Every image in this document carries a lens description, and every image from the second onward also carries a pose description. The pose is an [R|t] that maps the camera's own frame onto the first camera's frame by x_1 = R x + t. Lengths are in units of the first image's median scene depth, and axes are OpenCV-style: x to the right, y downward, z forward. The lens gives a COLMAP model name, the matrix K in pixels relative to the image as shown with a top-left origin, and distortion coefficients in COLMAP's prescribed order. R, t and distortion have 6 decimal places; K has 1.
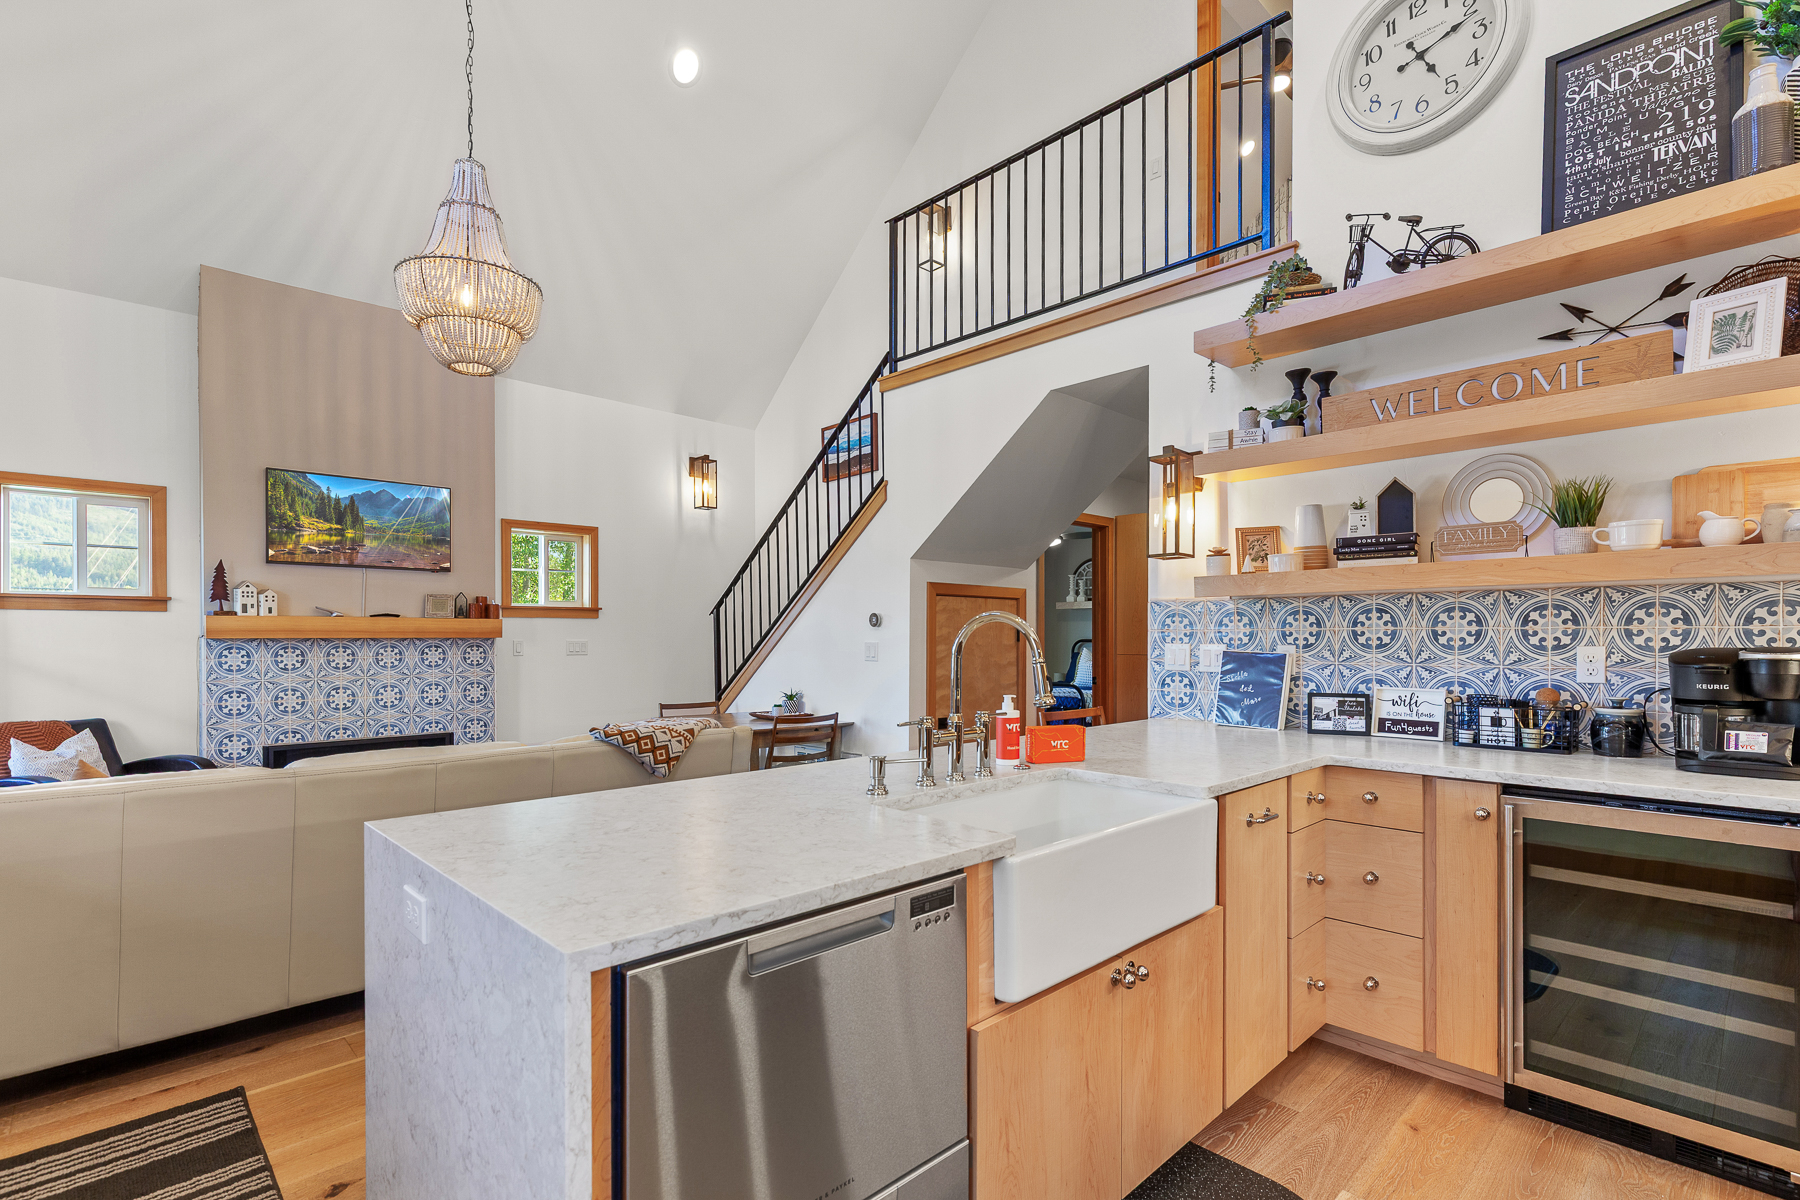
lens RADIAL K [[827.2, 0, 926.0], [0, 827.2, 635.3], [0, 0, 1]] dist [0.003655, -0.000042]
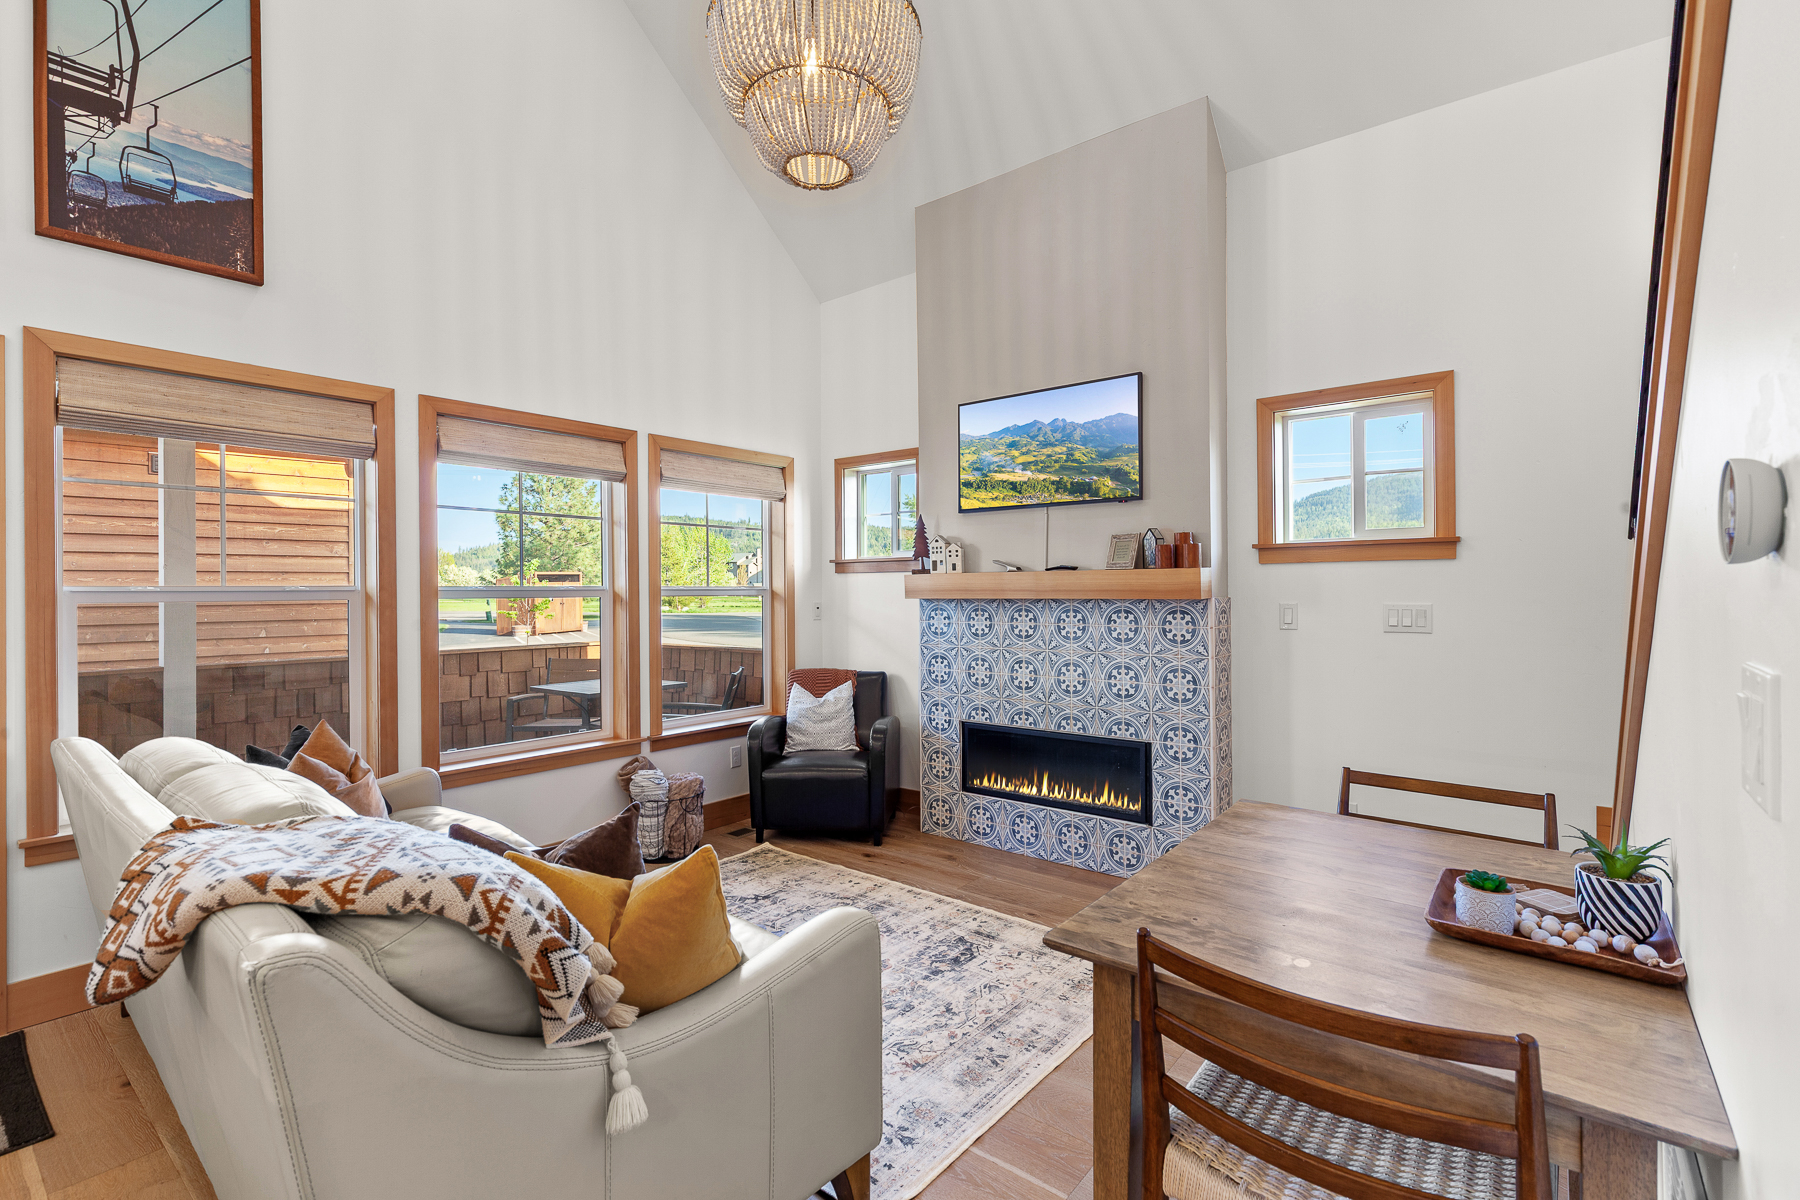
lens RADIAL K [[827.2, 0, 905.2], [0, 827.2, 591.9], [0, 0, 1]] dist [0.003655, -0.000042]
pose [[0.106560, 0.001489, -0.994305, 0.069606], [0.005465, 0.999983, 0.002083, -0.005570], [0.994291, -0.005655, 0.106550, 0.848729]]
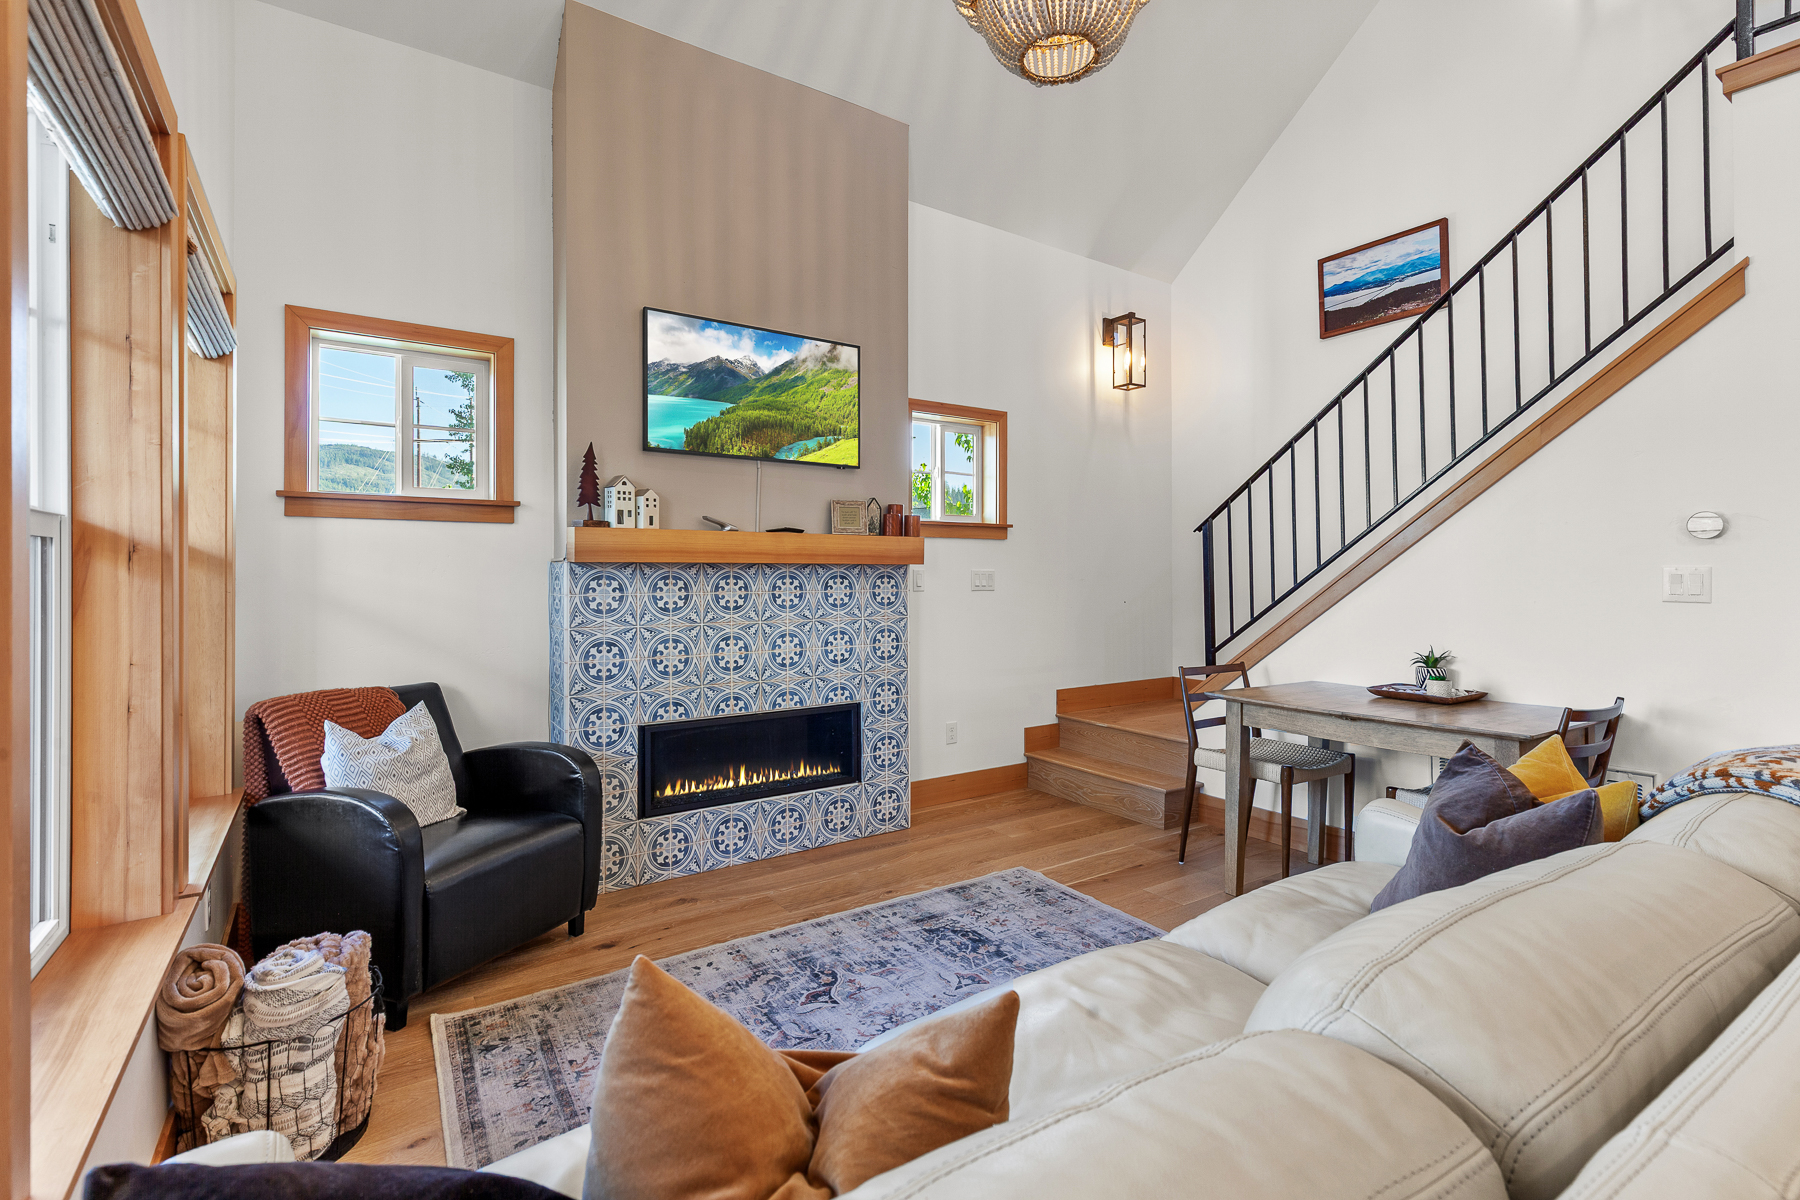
lens RADIAL K [[827.2, 0, 939.7], [0, 827.2, 565.9], [0, 0, 1]] dist [0.003655, -0.000042]
pose [[0.985751, -0.001344, -0.168203, -0.449861], [0.000008, 0.999968, -0.007944, 0.011151], [0.168209, 0.007829, 0.985720, 0.385913]]
